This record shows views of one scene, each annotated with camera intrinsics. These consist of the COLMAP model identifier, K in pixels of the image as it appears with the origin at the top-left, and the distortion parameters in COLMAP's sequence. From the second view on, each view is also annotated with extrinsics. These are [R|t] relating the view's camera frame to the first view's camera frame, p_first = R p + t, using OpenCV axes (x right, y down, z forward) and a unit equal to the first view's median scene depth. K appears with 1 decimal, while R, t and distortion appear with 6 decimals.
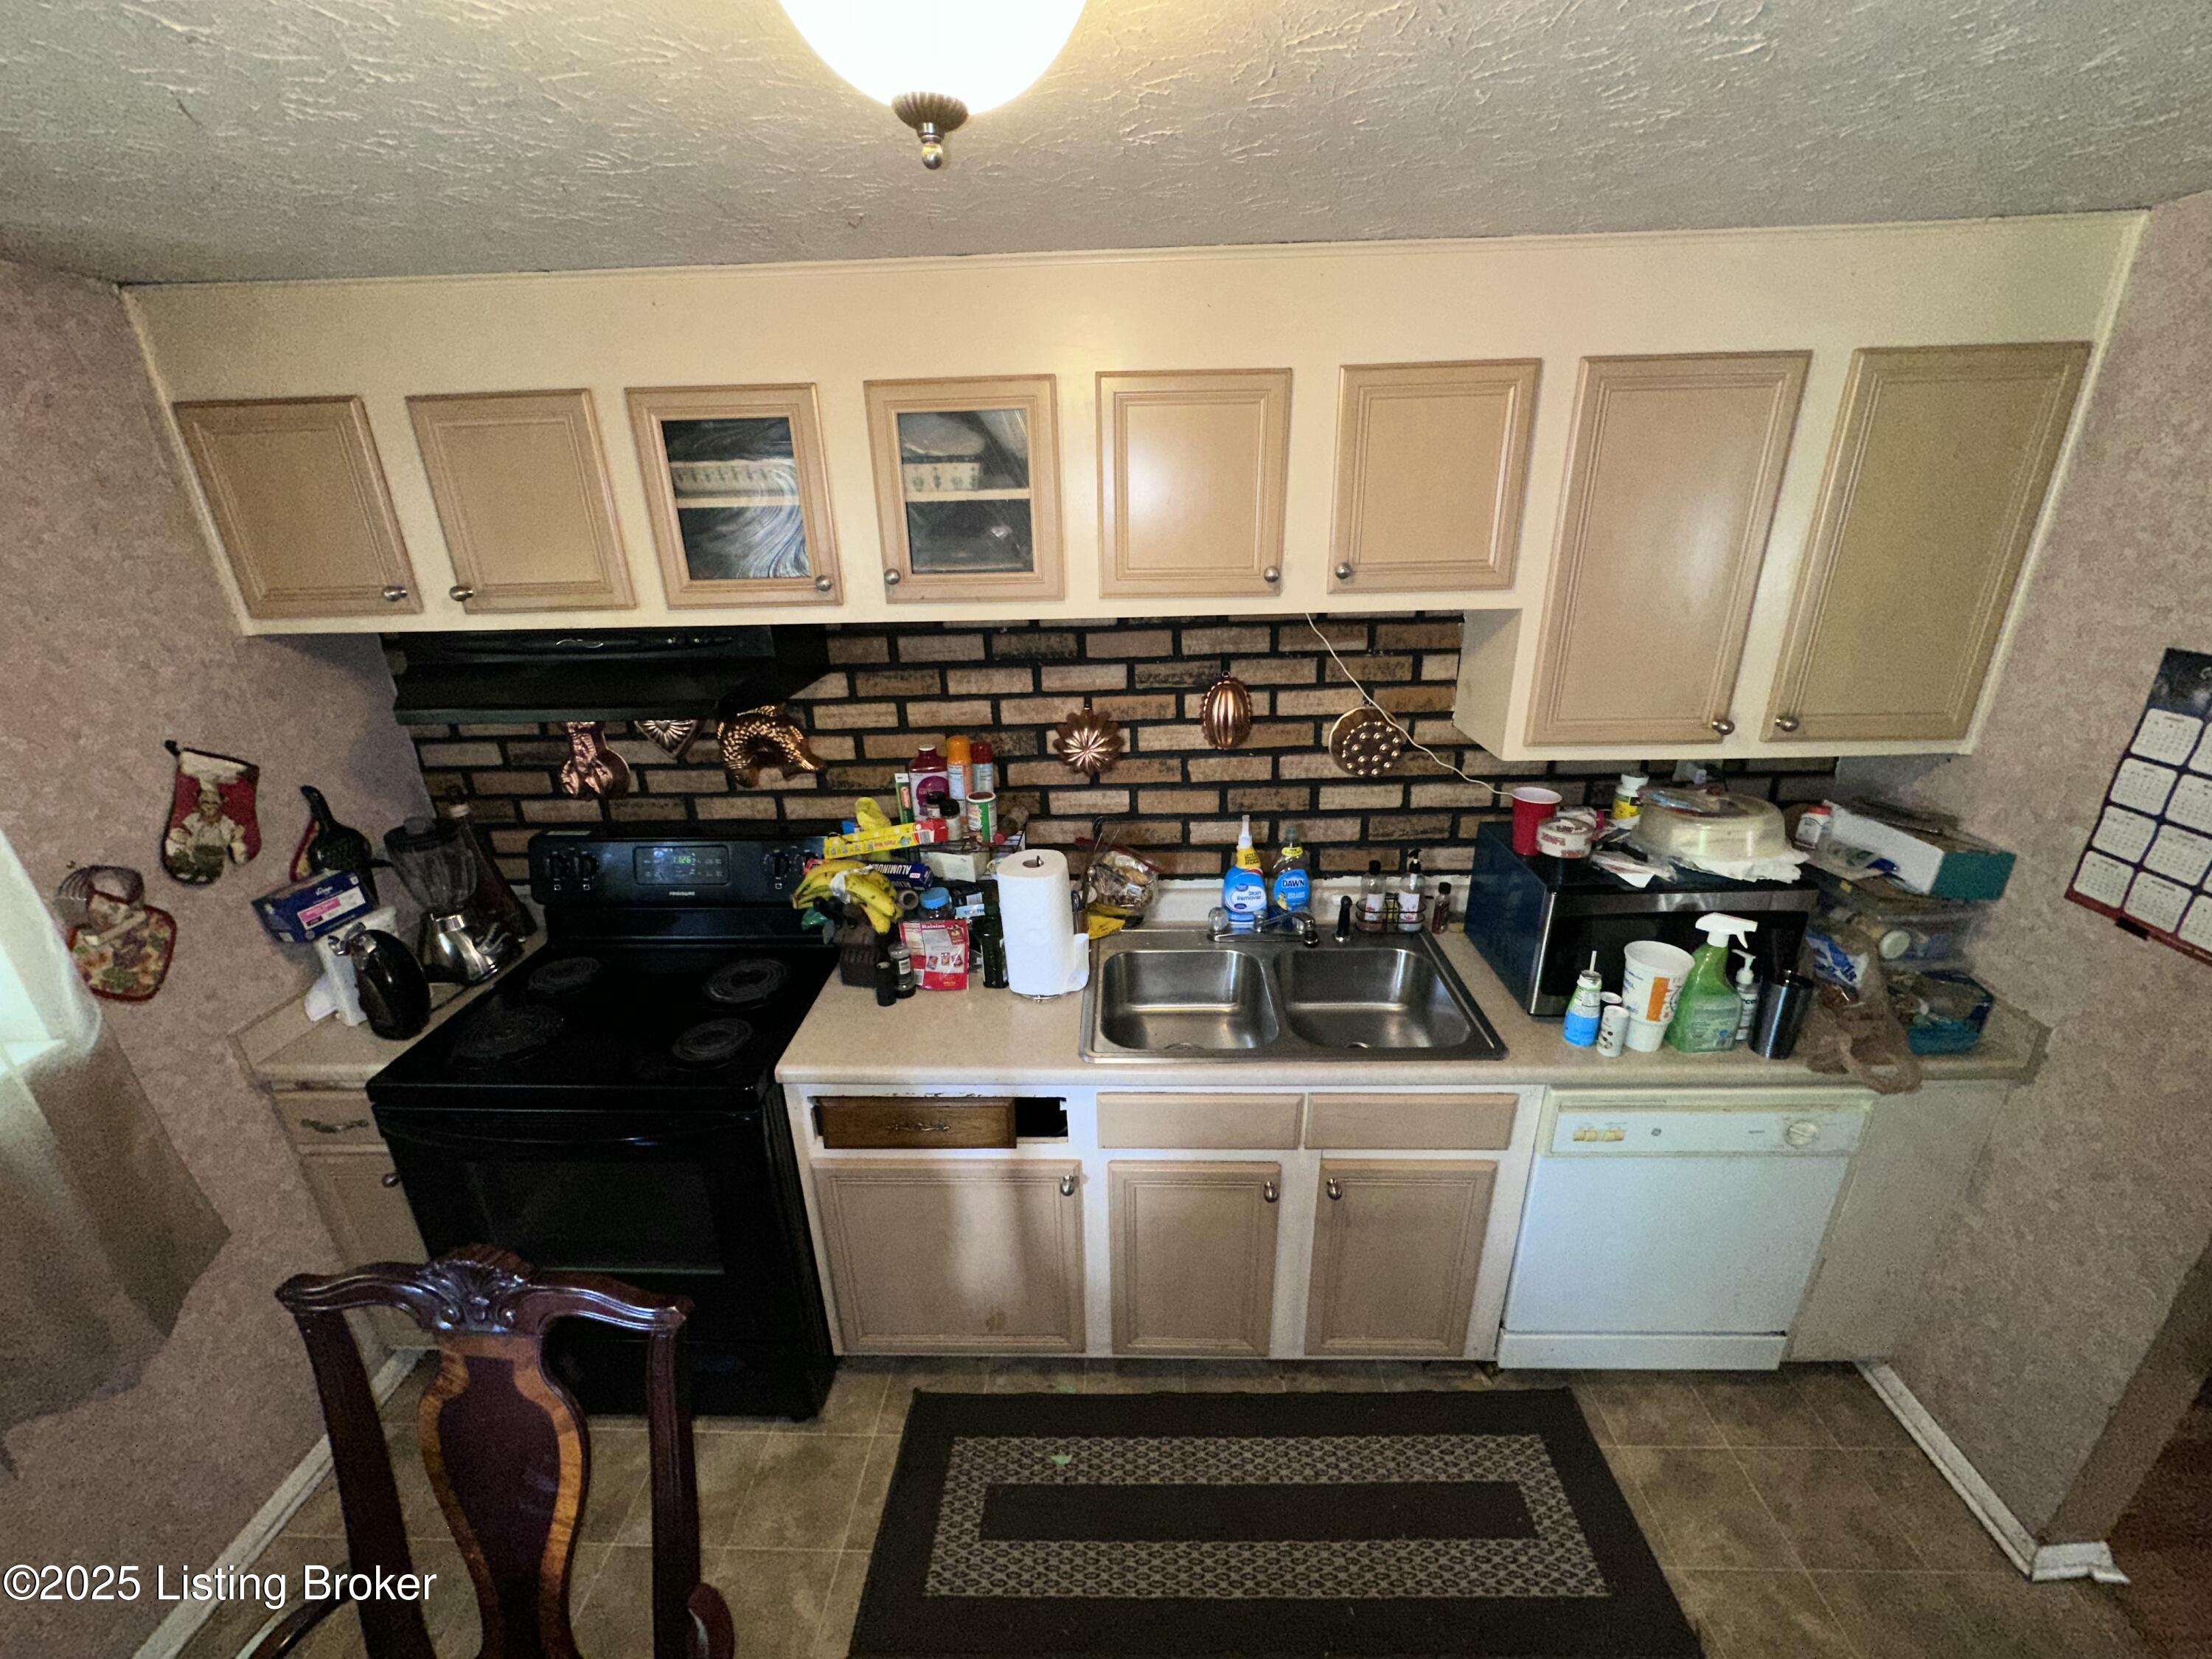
lens RADIAL K [[880.2, 0, 1106.0], [0, 880.2, 829.5], [0, 0, 1]] dist [-0.002967, -0.000006]
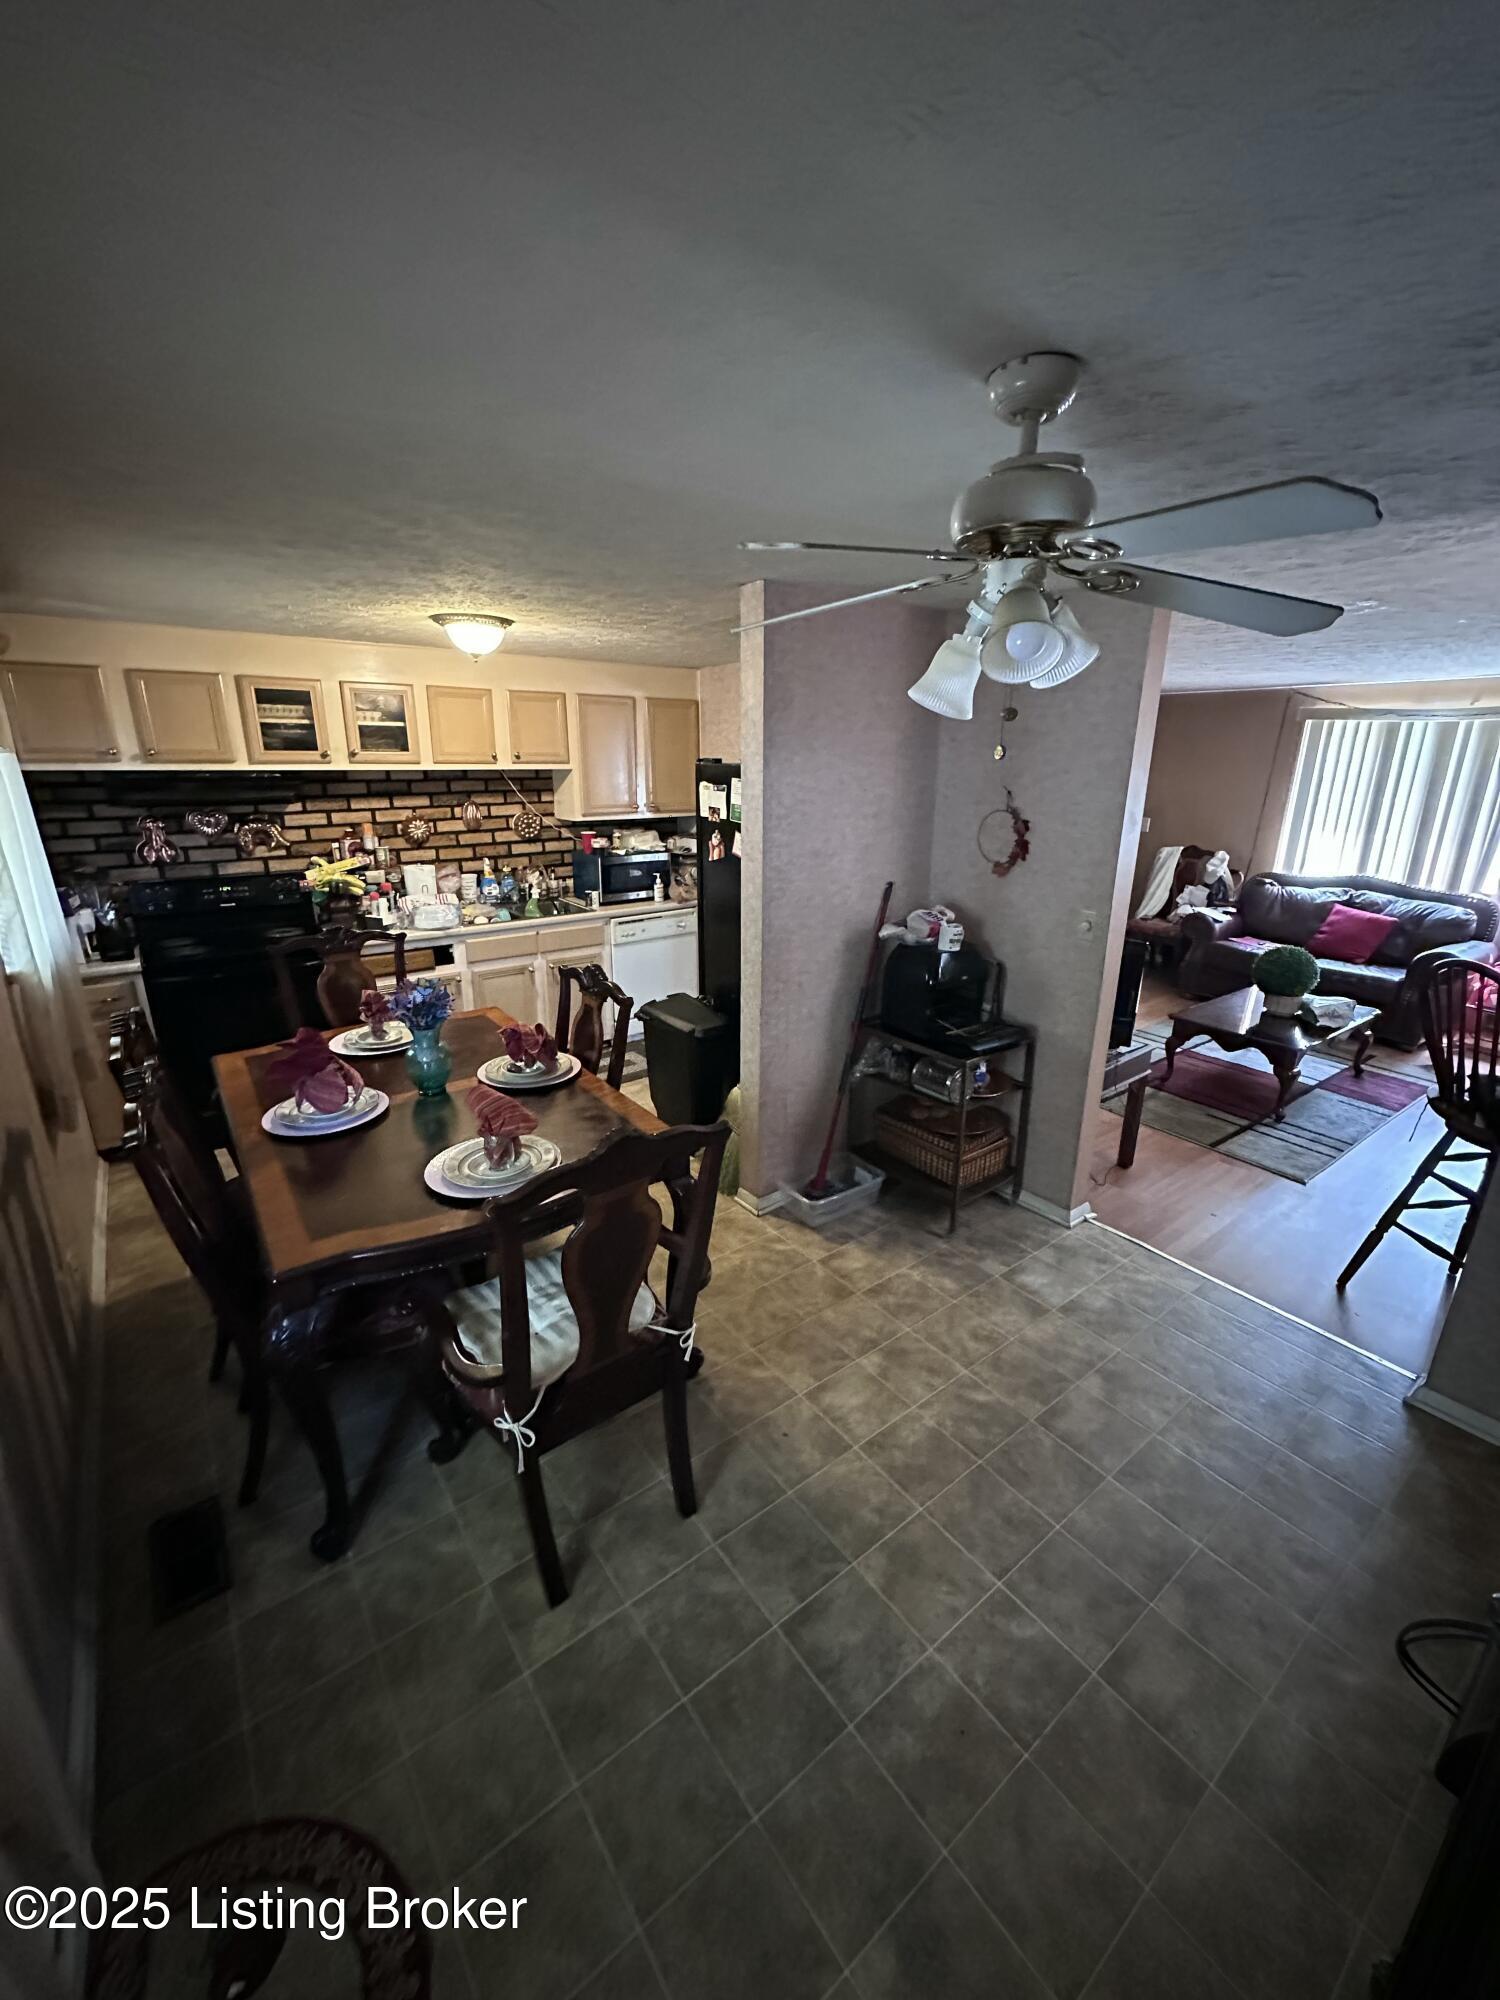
lens RADIAL K [[795.8, 0, 750.0], [0, 795.8, 1000.0], [0, 0, 1]] dist [-0.002967, -0.000006]
pose [[0.780011, -0.154319, 0.606440, -0.704171], [0.196025, 0.980595, -0.002600, 0.549201], [-0.594271, 0.120906, 0.795125, -1.224250]]
